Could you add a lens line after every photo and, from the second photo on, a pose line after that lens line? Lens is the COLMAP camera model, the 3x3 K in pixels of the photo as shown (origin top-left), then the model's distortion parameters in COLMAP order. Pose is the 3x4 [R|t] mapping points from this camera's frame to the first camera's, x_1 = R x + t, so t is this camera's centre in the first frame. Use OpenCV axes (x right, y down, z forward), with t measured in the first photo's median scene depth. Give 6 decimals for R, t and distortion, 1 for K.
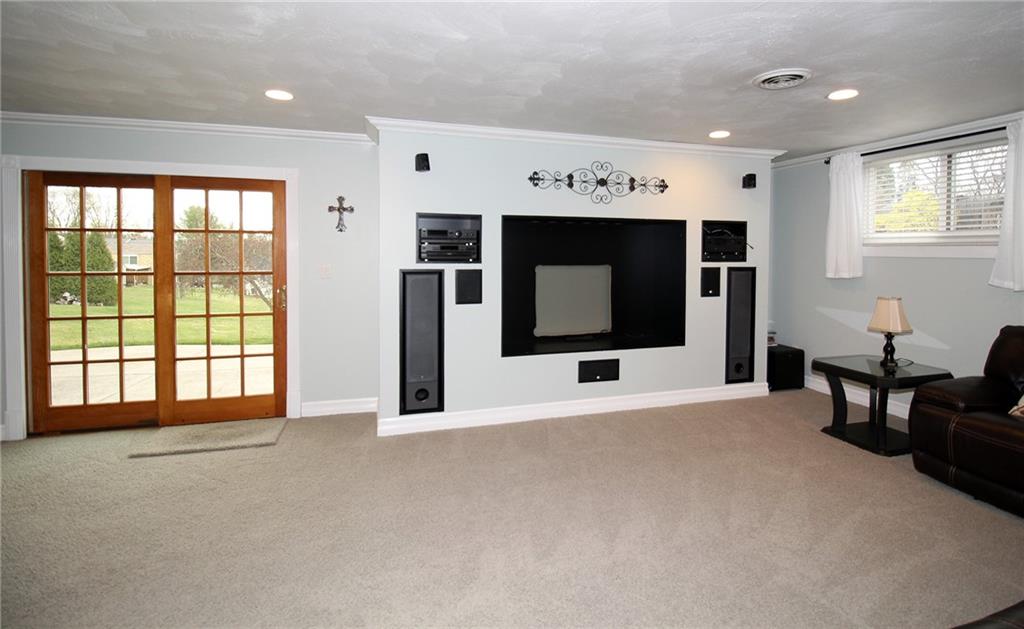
lens RADIAL K [[473.8, 0, 510.9], [0, 473.8, 257.9], [0, 0, 1]] dist [0.000561, -0.000062]
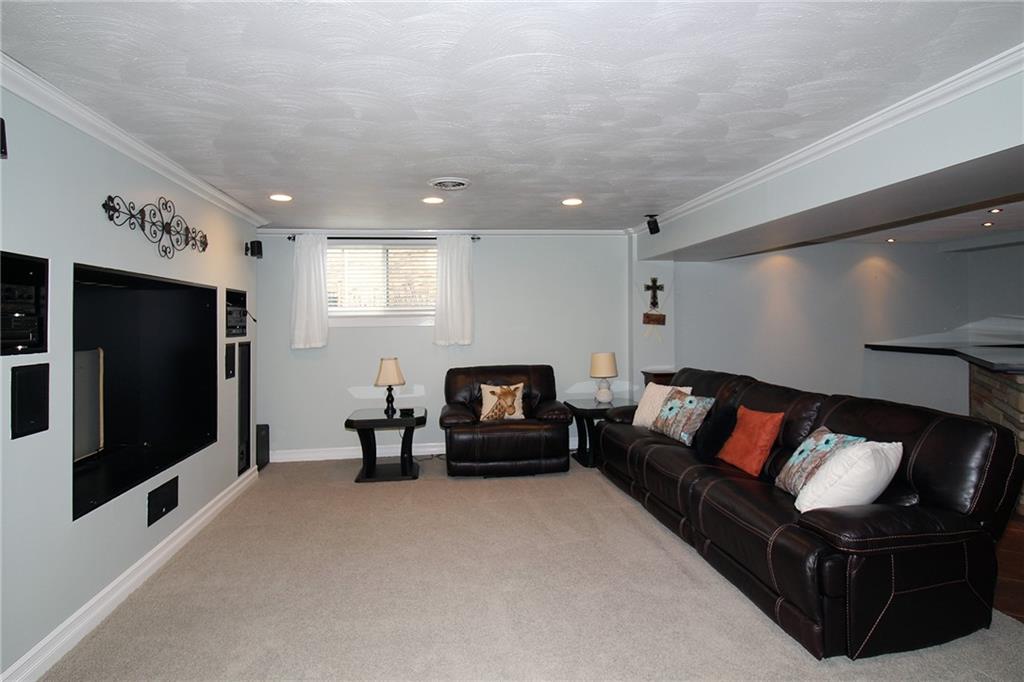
lens RADIAL K [[595.6, 0, 508.7], [0, 595.6, 312.0], [0, 0, 1]] dist [0.000512, -0.000671]
pose [[0.134989, 0.007877, 0.990816, -0.641006], [0.026608, 0.999579, -0.011572, -0.011695], [-0.990490, 0.027926, 0.134723, 0.401637]]
